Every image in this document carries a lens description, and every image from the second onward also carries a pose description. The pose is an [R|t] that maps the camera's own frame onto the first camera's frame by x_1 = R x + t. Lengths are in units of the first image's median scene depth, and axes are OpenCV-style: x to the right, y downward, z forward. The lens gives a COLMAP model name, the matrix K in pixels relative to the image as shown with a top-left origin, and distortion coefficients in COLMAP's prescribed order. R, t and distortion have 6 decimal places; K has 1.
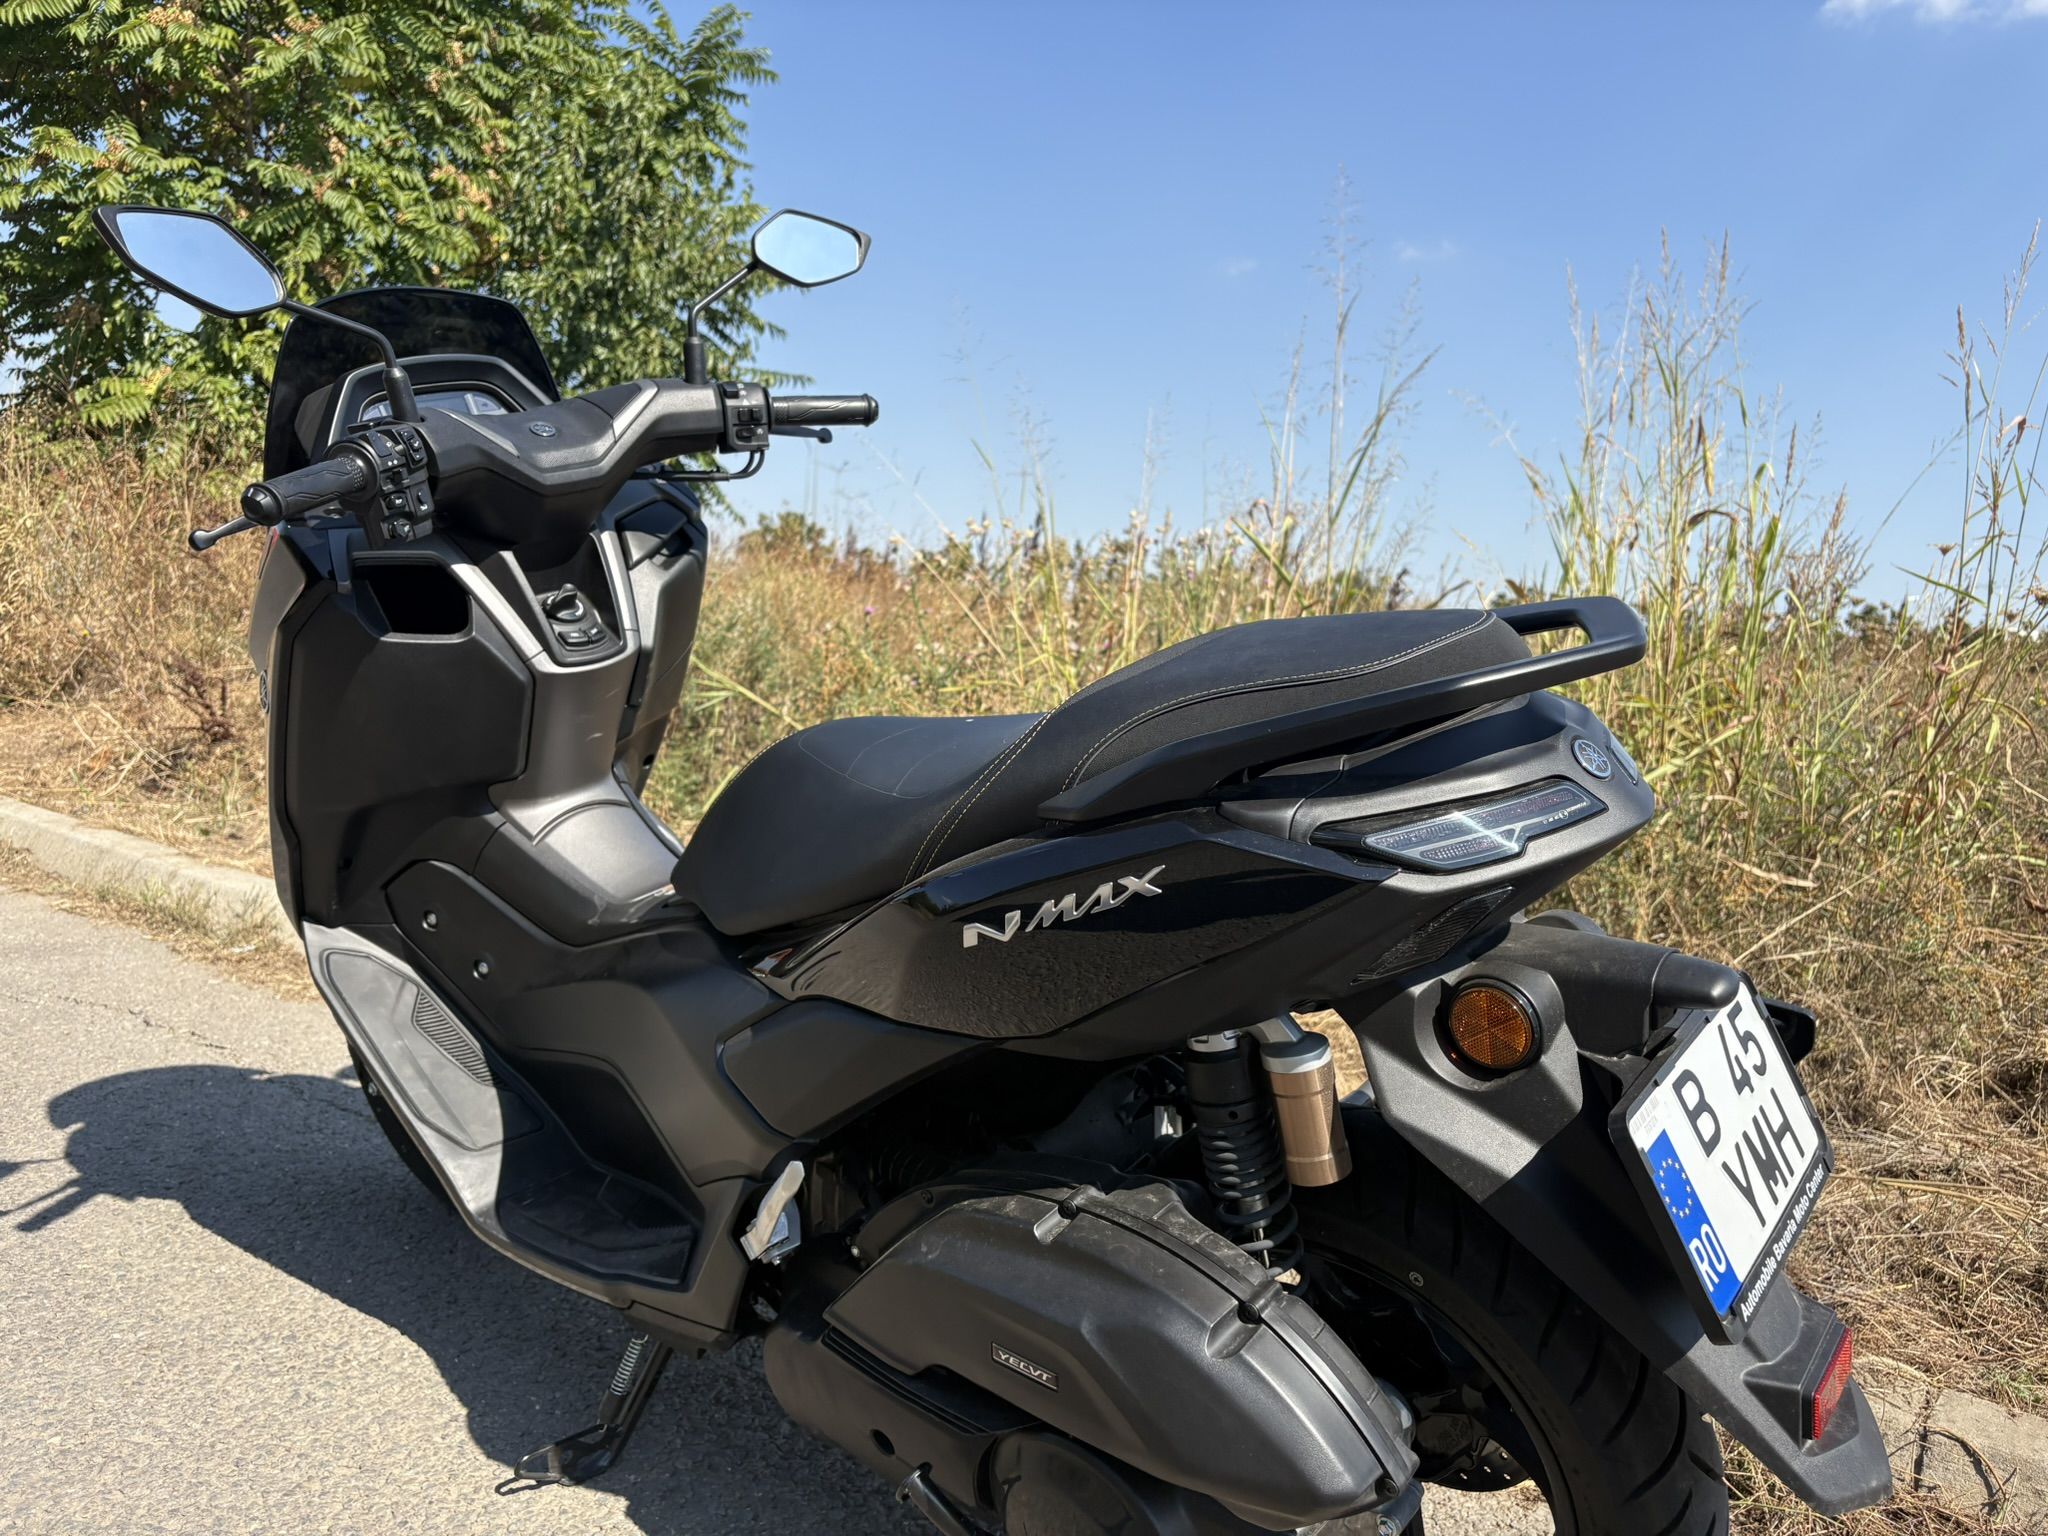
lens RADIAL K [[1584.5, 0, 1024.0], [0, 1584.5, 768.0], [0, 0, 1]] dist [0.059829, -0.076939]
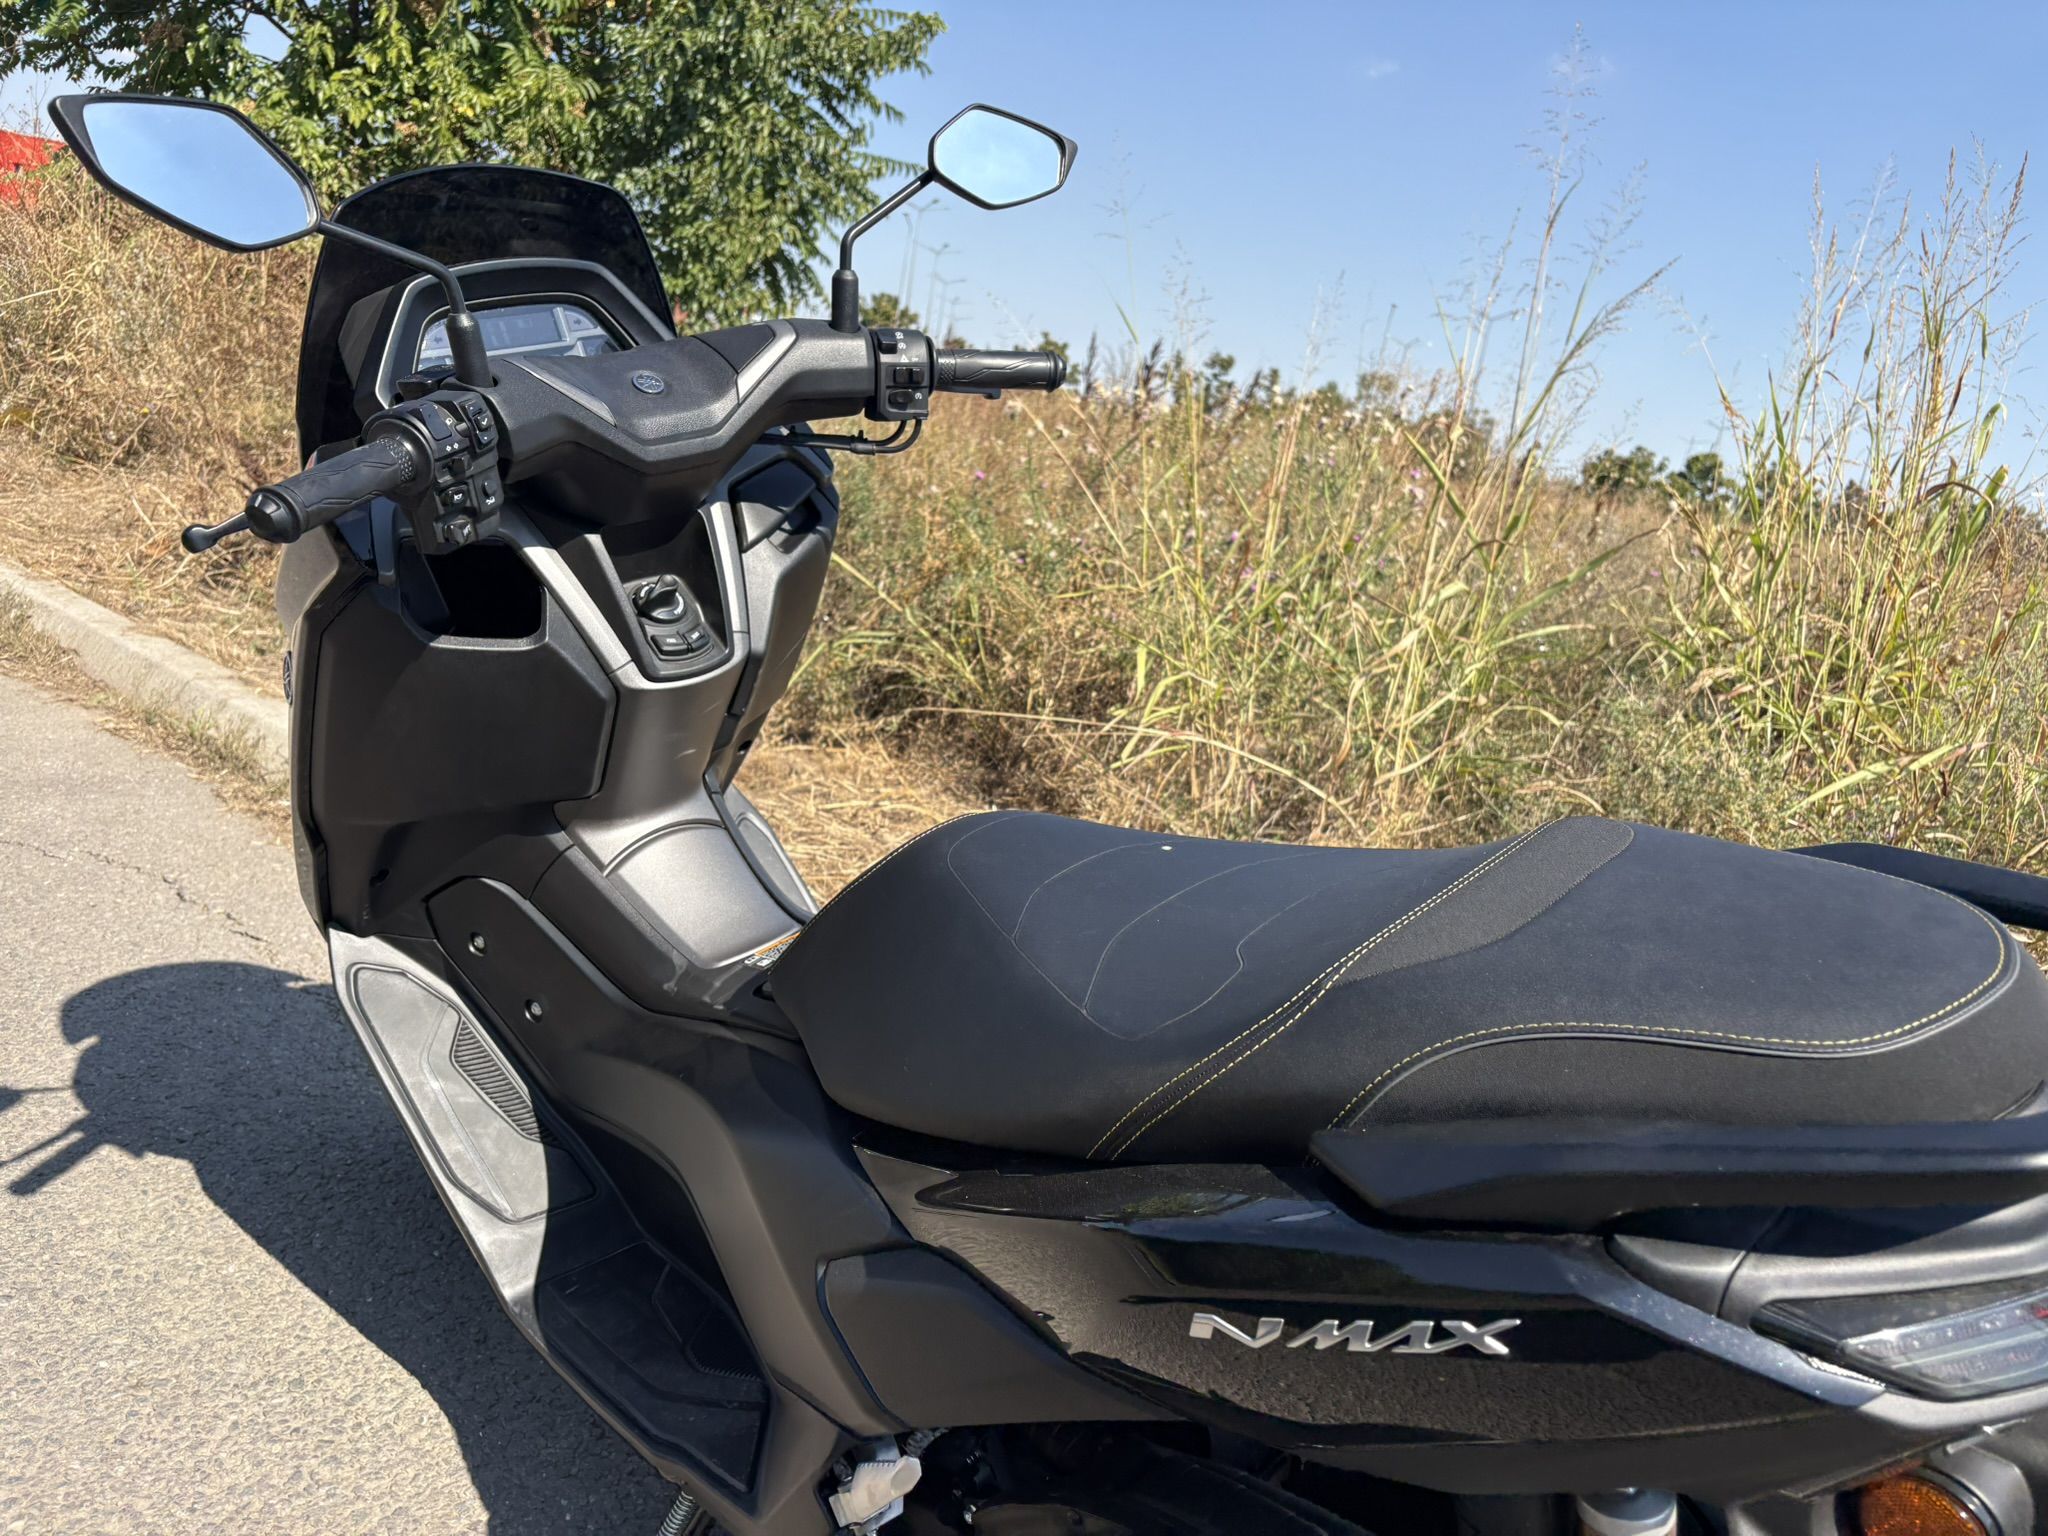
lens RADIAL K [[1570.2, 0, 1031.0], [0, 1570.2, 777.0], [0, 0, 1]] dist [0.071960, -0.088309]
pose [[0.994538, 0.101011, -0.026293, -0.031839], [-0.096692, 0.986472, 0.132378, -0.060525], [0.039309, -0.129113, 0.990851, 0.090352]]
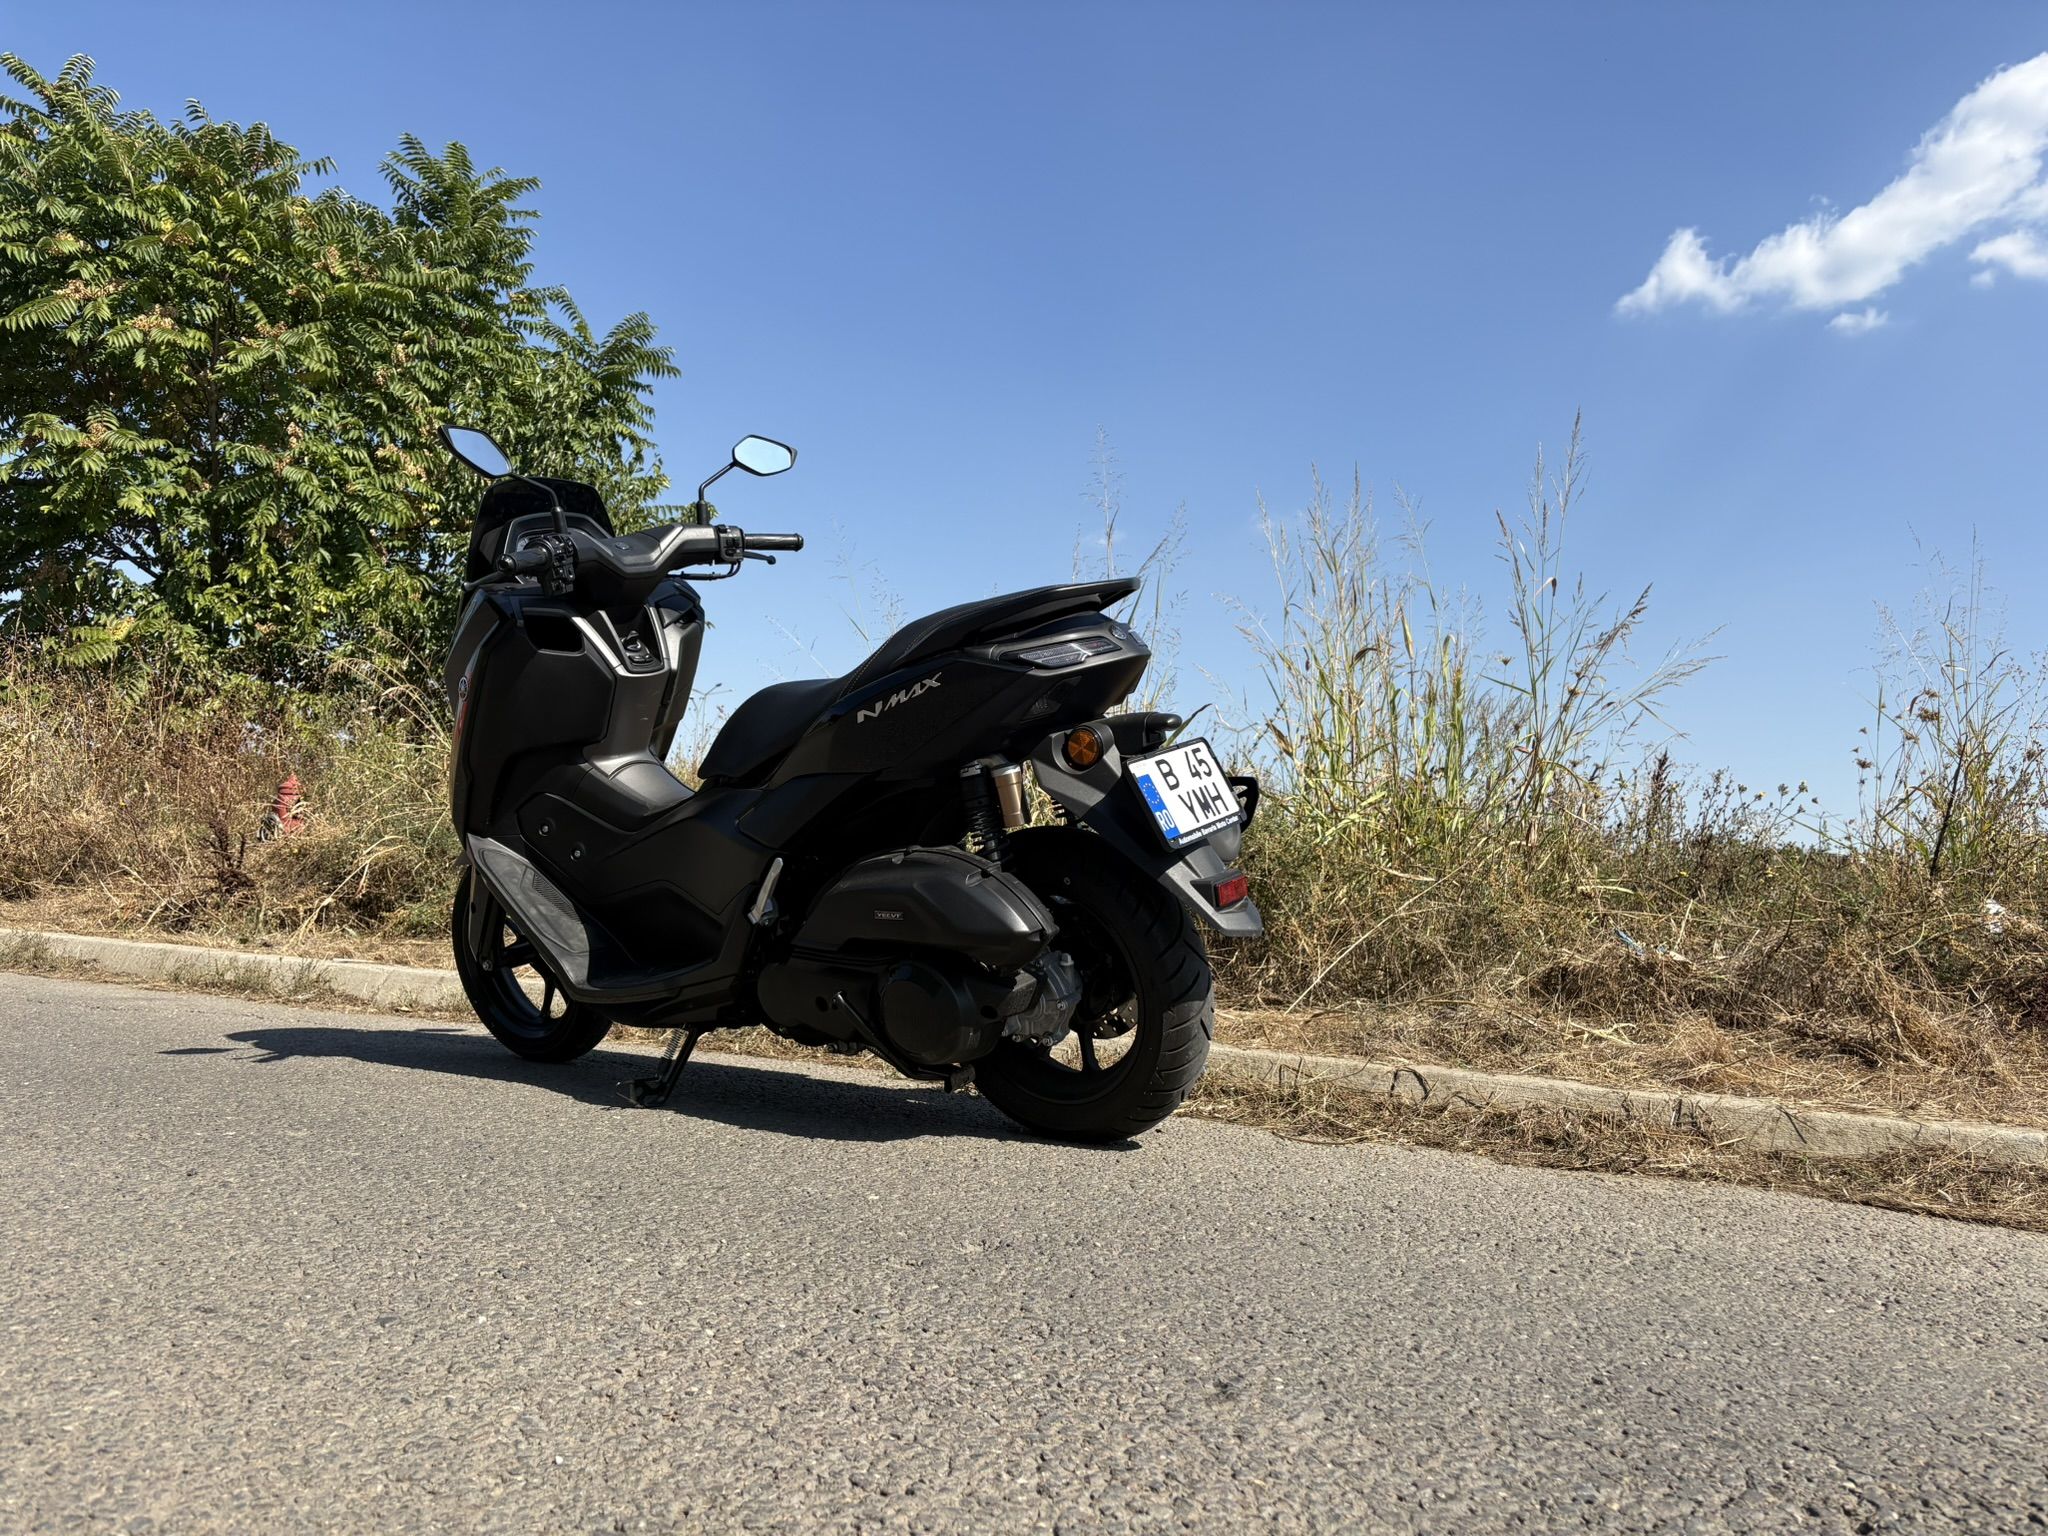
lens RADIAL K [[1627.8, 0, 1063.6], [0, 1627.8, 772.7], [0, 0, 1]] dist [0.007283, -0.006258]
pose [[0.995300, -0.024267, 0.093746, 0.010050], [0.039503, 0.985625, -0.164263, 0.160448], [-0.088412, 0.167194, 0.981952, -0.364635]]
